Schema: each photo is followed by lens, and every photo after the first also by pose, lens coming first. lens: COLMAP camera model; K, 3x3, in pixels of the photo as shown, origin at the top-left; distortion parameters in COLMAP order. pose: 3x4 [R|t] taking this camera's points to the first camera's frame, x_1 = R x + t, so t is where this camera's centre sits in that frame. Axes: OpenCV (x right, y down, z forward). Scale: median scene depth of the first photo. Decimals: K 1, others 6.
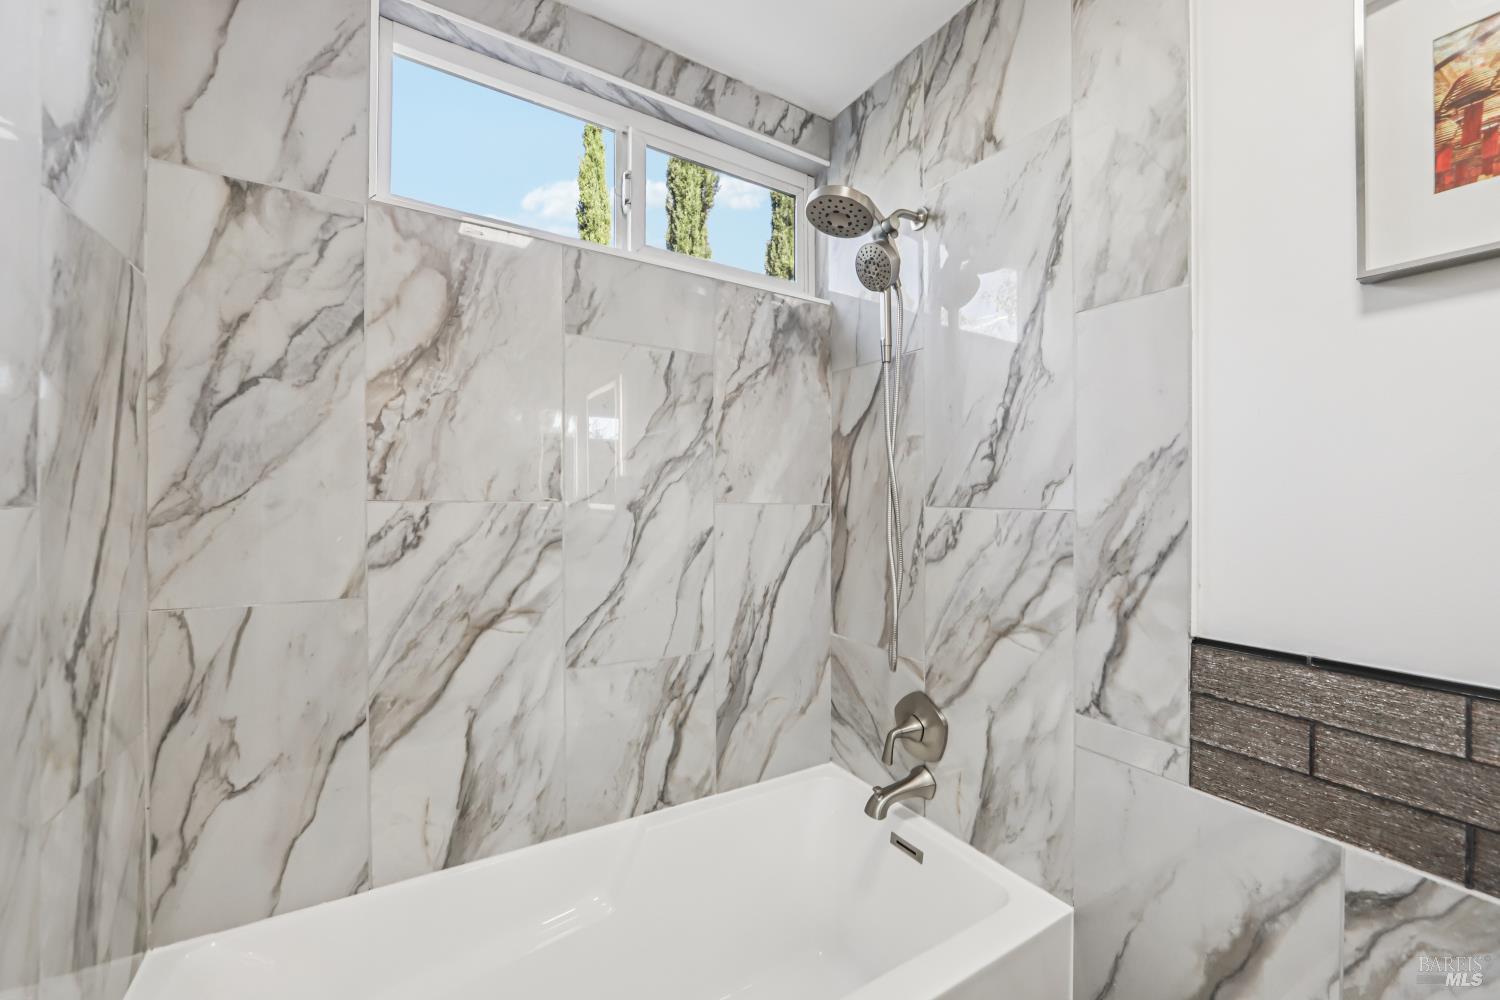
lens RADIAL K [[600.6, 0, 764.8], [0, 600.6, 494.4], [0, 0, 1]] dist [-0.016246, 0.005466]
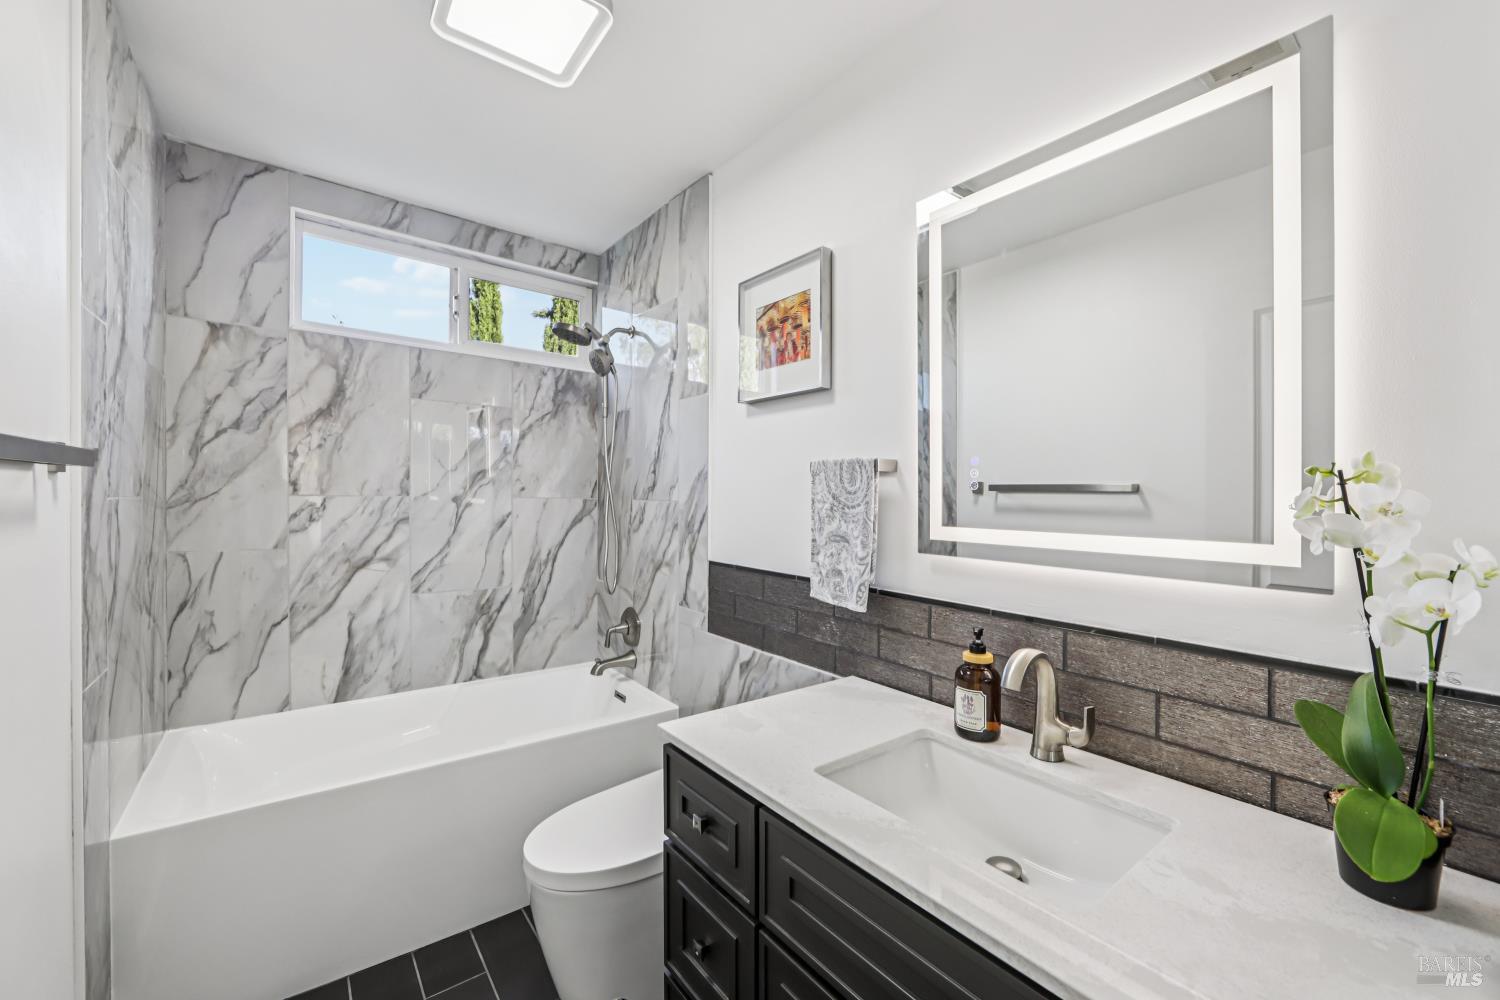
lens RADIAL K [[600.6, 0, 764.8], [0, 600.6, 494.4], [0, 0, 1]] dist [-0.016246, 0.005466]
pose [[0.994326, 0.003484, 0.106323, 0.531992], [-0.004077, 0.999977, 0.005357, -0.006630], [-0.106302, -0.005760, 0.994317, -0.875209]]
